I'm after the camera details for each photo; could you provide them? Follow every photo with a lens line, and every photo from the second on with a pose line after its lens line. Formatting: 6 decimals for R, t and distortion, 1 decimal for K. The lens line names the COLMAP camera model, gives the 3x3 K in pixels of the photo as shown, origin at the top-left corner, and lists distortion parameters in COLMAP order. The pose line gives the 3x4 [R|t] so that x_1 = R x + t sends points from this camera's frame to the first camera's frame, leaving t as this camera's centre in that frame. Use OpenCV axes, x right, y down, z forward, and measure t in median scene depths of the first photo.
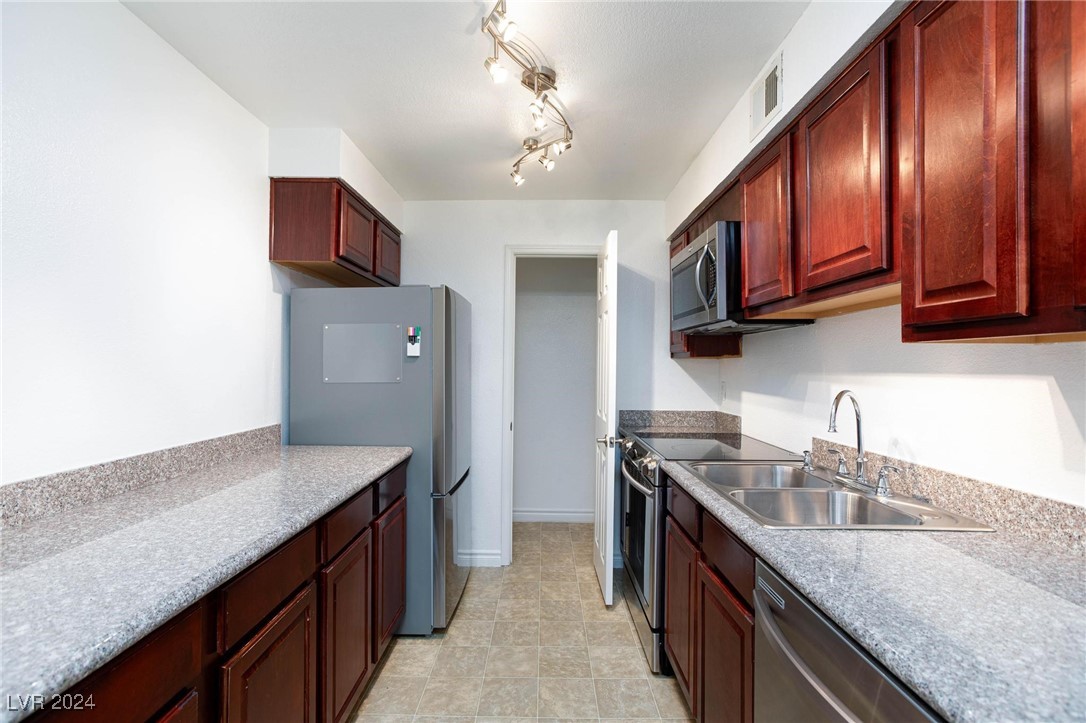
lens RADIAL K [[493.5, 0, 543.0], [0, 493.5, 360.9], [0, 0, 1]] dist [-0.000108, -0.000049]
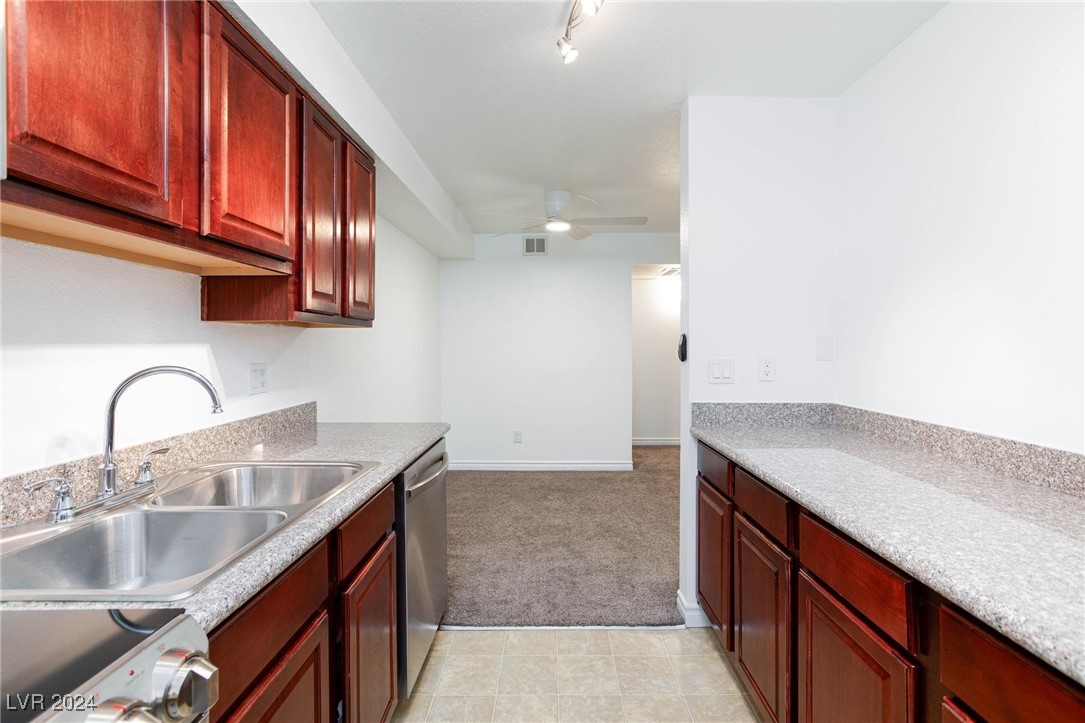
lens RADIAL K [[493.1, 0, 543.9], [0, 493.1, 354.3], [0, 0, 1]] dist [-0.000108, -0.000049]
pose [[-0.999670, -0.004711, 0.025257, -0.003180], [-0.004476, 0.999946, 0.009381, 0.035756], [-0.025300, 0.009265, -0.999637, 2.001001]]
